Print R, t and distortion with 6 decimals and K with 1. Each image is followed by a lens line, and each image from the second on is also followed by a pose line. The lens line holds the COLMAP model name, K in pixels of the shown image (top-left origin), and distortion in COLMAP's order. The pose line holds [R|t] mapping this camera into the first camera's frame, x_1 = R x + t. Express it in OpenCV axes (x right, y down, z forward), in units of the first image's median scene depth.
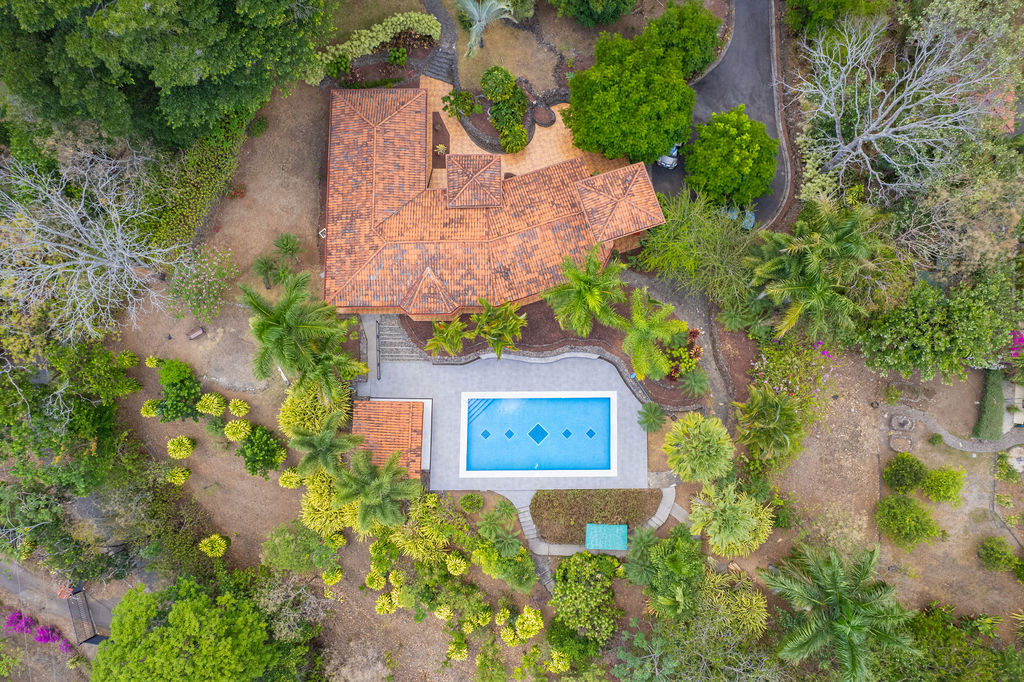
lens RADIAL K [[647.5, 0, 512.0], [0, 647.5, 341.0], [0, 0, 1]] dist [-0.102238, 0.084700]
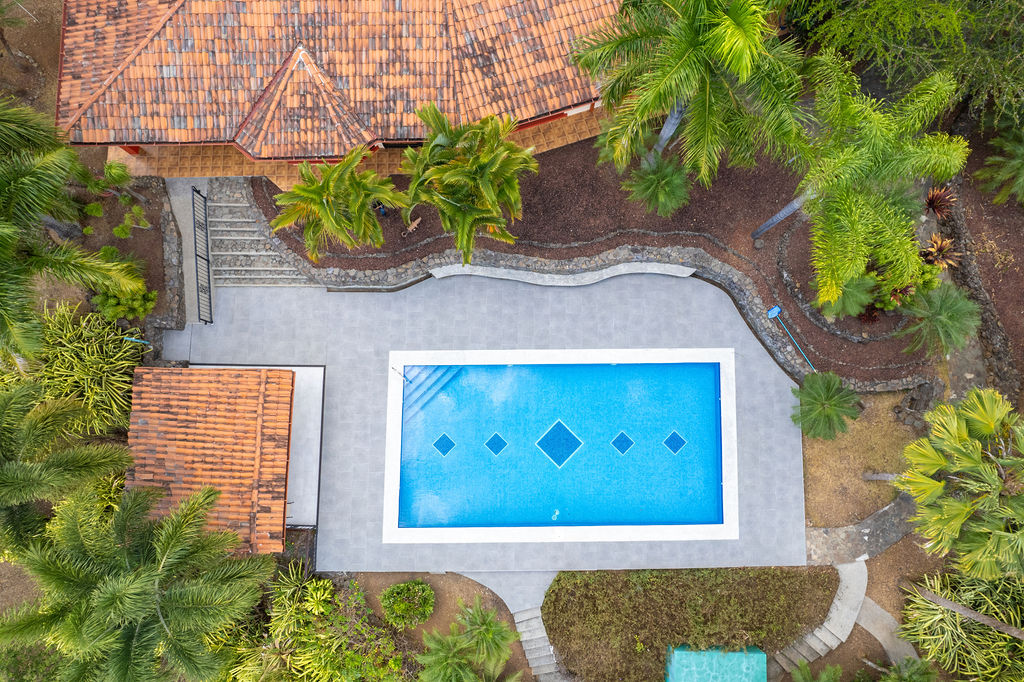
lens RADIAL K [[647.5, 0, 512.0], [0, 647.5, 341.0], [0, 0, 1]] dist [-0.102238, 0.084700]
pose [[0.999985, -0.001139, 0.005306, 0.004884], [0.001138, 0.999999, 0.000217, 0.073157], [-0.005307, -0.000211, 0.999986, 0.560025]]
